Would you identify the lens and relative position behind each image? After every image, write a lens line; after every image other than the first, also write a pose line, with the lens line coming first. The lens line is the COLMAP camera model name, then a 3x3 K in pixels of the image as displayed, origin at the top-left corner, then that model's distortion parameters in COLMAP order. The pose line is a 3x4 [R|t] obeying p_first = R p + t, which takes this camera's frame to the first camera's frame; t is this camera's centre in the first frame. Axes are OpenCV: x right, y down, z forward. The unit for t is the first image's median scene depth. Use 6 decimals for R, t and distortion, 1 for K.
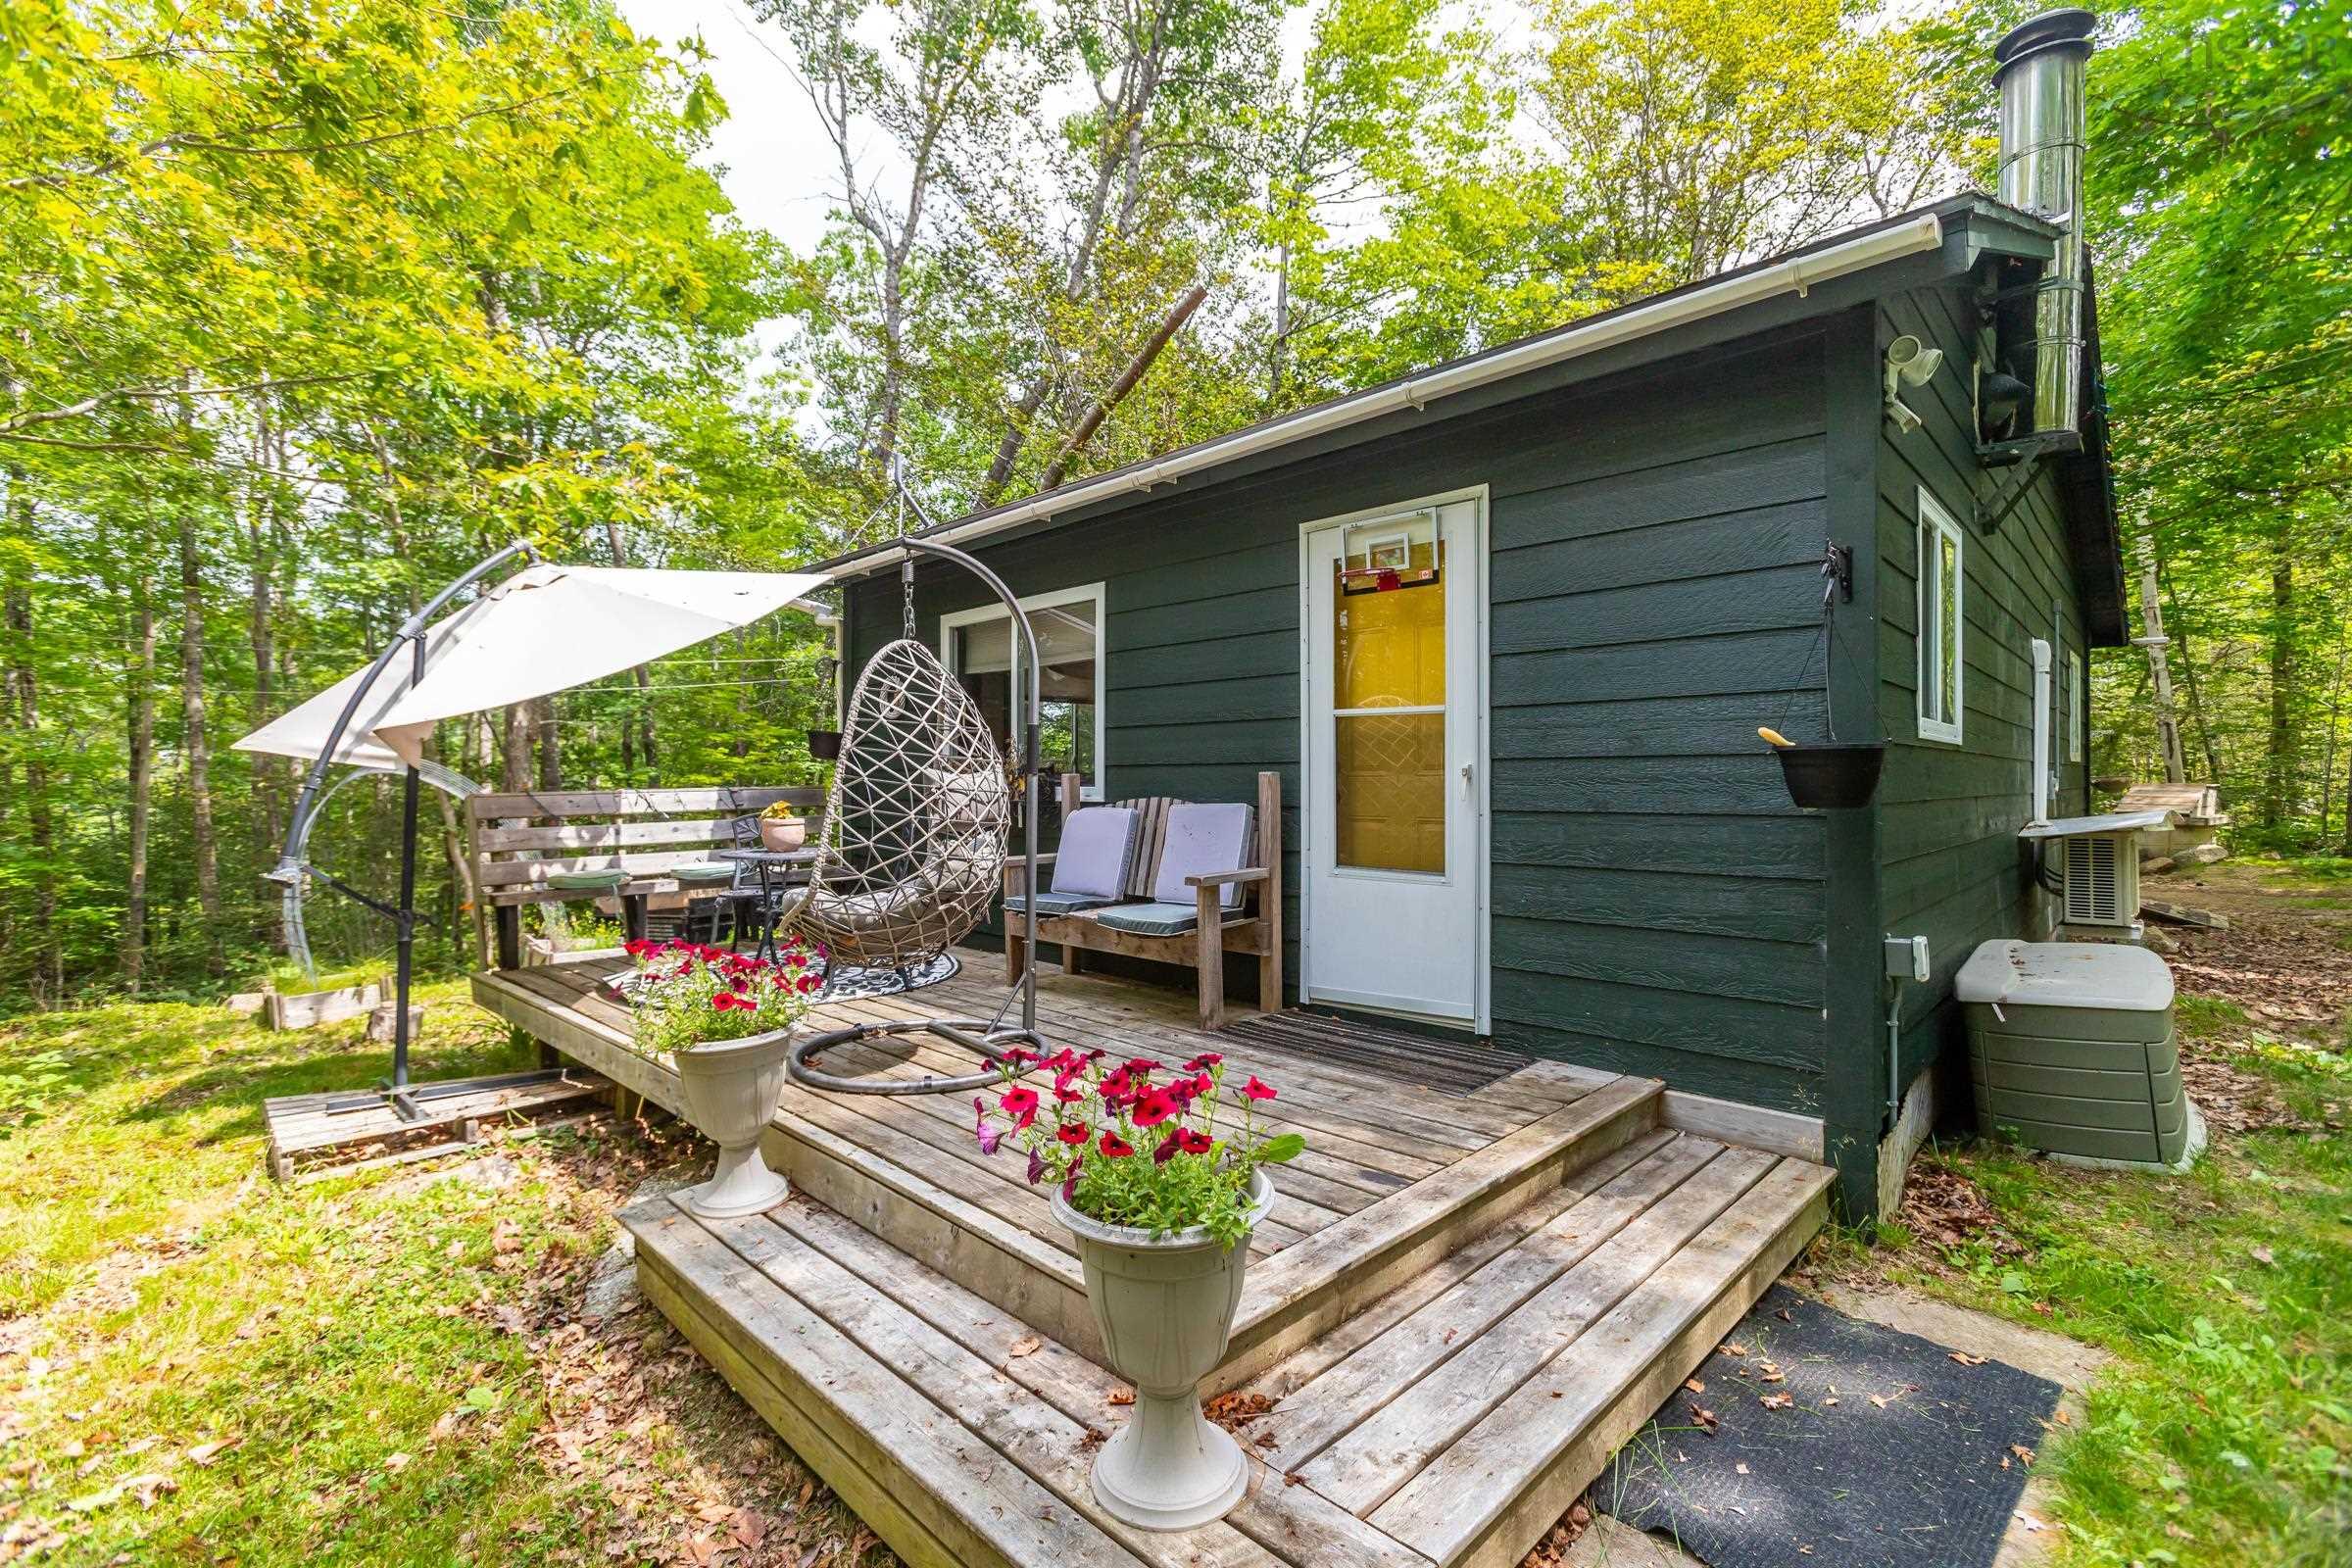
lens RADIAL K [[1051.0, 0, 1176.2], [0, 1051.0, 791.5], [0, 0, 1]] dist [-0.009074, 0.008238]
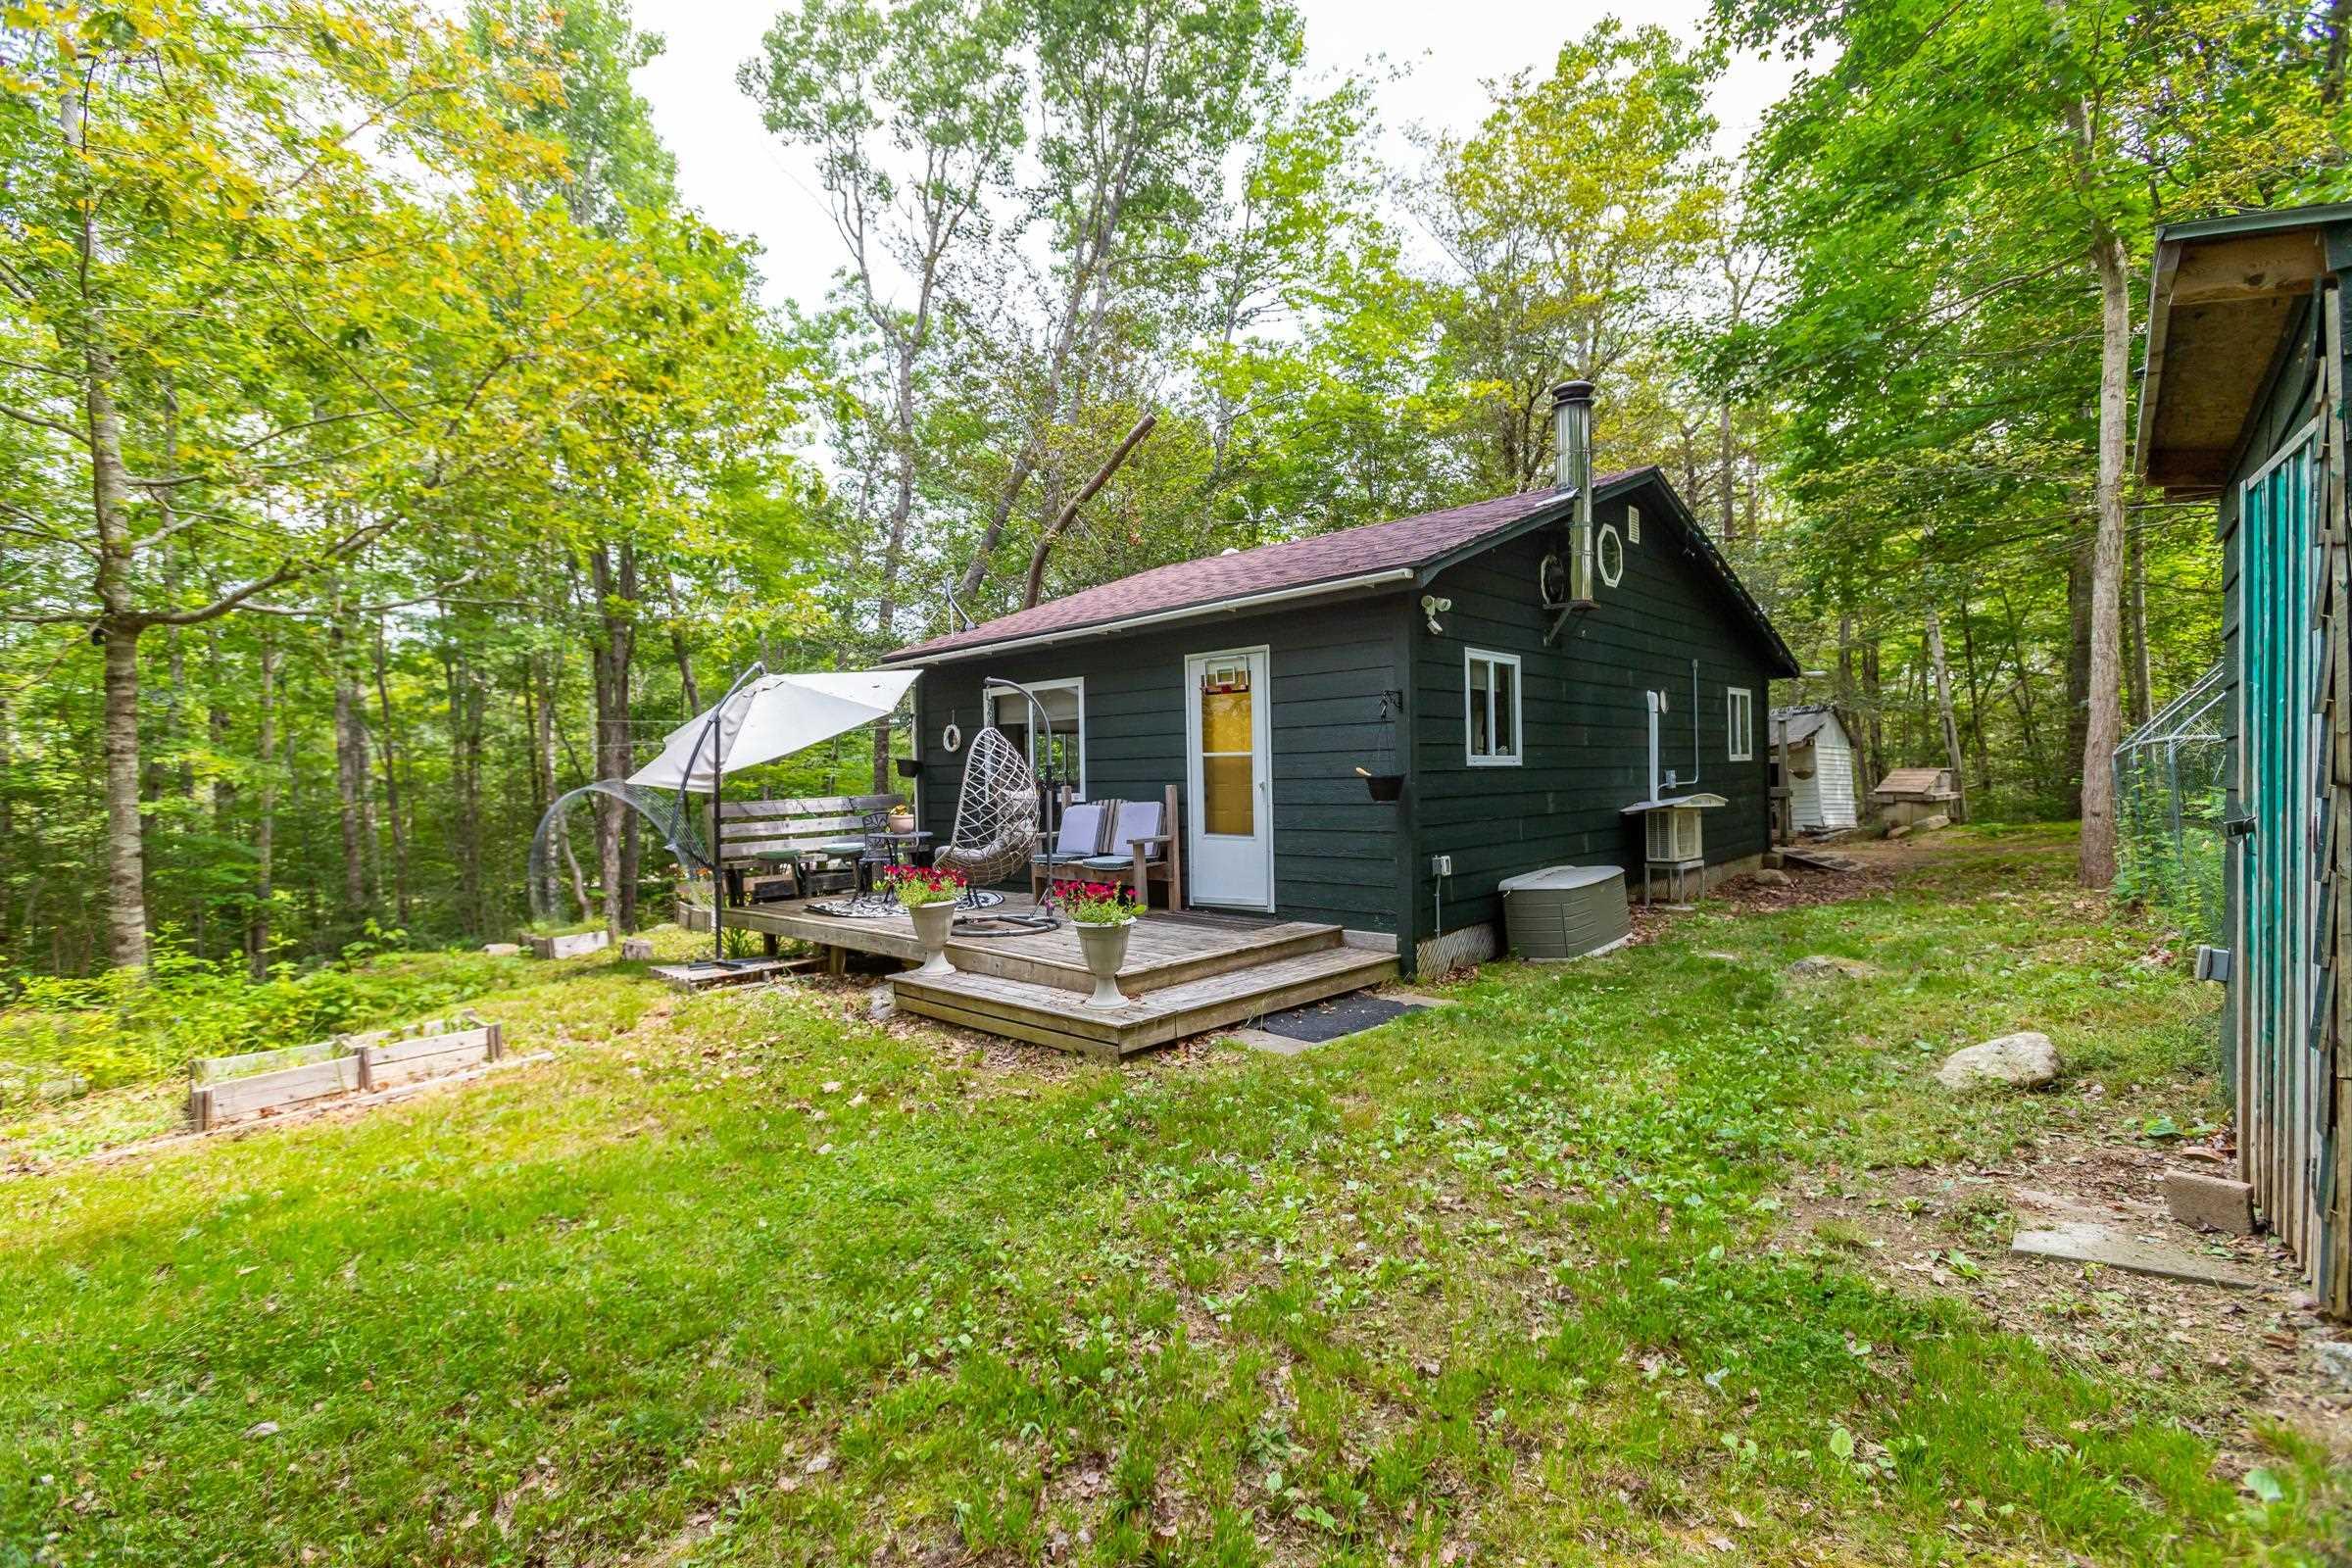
lens RADIAL K [[1051.0, 0, 1168.7], [0, 1051.0, 779.4], [0, 0, 1]] dist [-0.009074, 0.008238]
pose [[0.999808, -0.018638, 0.006118, 0.071722], [0.018664, 0.999817, -0.004253, -0.020733], [-0.006037, 0.004366, 0.999972, -0.906106]]
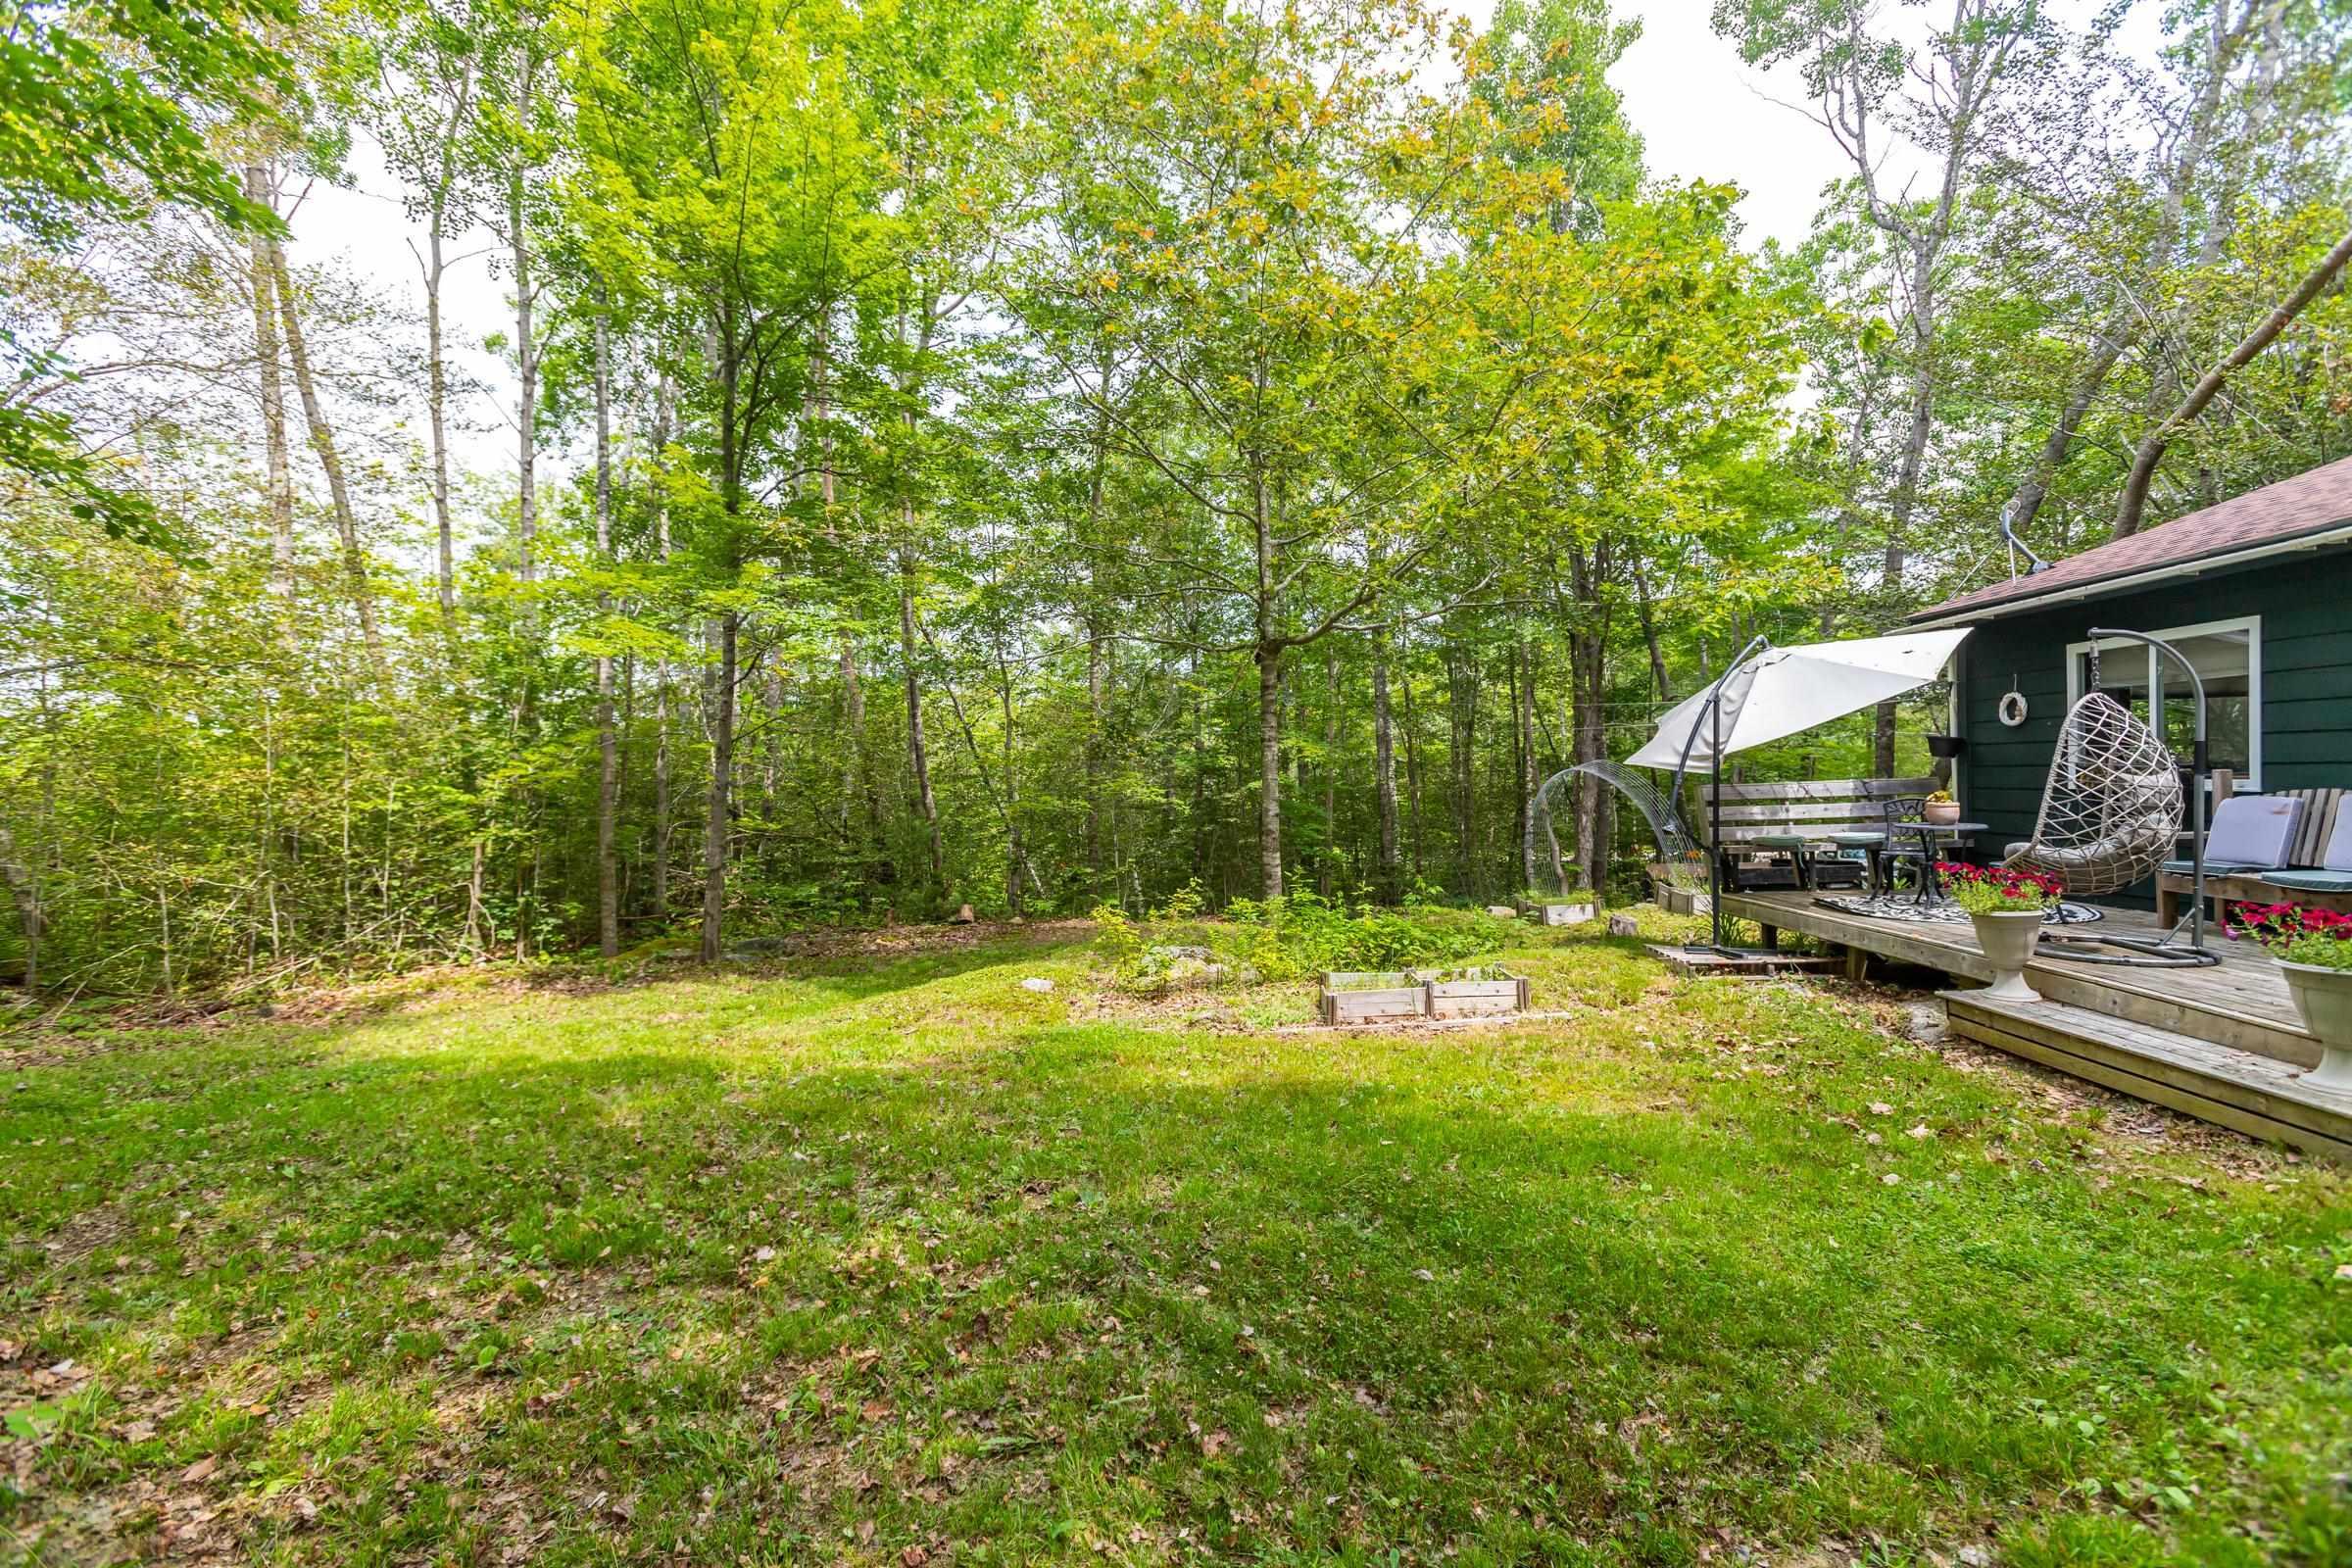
lens RADIAL K [[1051.0, 0, 1176.2], [0, 1051.0, 780.8], [0, 0, 1]] dist [-0.009074, 0.008238]
pose [[0.667702, -0.004748, -0.744414, 0.000909], [0.009766, 0.999949, 0.002382, -0.021665], [0.744365, -0.008861, 0.667714, -0.934272]]
